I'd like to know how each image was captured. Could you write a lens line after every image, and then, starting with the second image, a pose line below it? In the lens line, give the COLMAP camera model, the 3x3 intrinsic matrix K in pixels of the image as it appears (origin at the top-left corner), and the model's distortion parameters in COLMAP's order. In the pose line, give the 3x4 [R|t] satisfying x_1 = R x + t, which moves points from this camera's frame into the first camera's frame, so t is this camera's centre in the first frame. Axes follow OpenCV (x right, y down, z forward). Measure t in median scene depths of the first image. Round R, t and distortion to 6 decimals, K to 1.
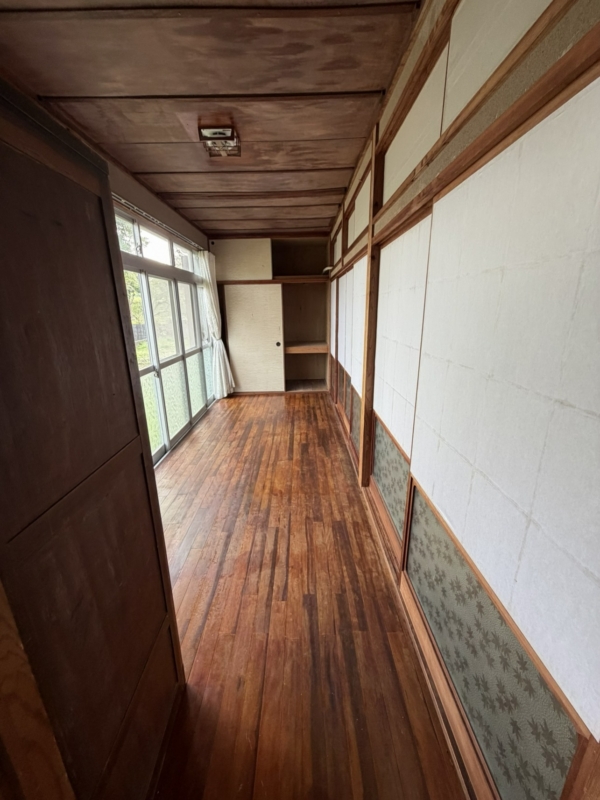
lens RADIAL K [[321.9, 0, 298.6], [0, 321.9, 400.2], [0, 0, 1]] dist [0.000704, 0.000137]
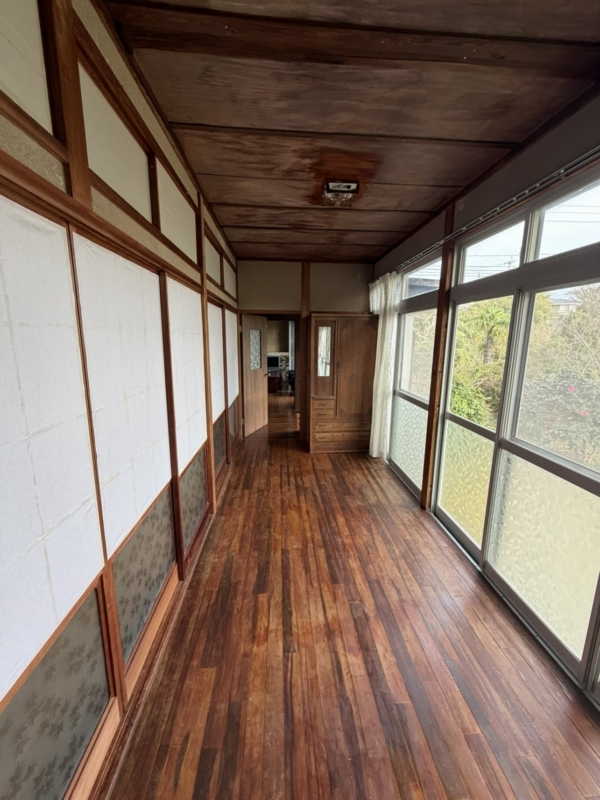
lens RADIAL K [[321.9, 0, 300.9], [0, 321.9, 398.8], [0, 0, 1]] dist [0.000704, 0.000137]
pose [[-0.997574, 0.019388, -0.066858, -0.022895], [-0.012967, 0.891869, 0.452108, -0.526002], [0.068394, 0.451878, -0.889454, 1.742828]]
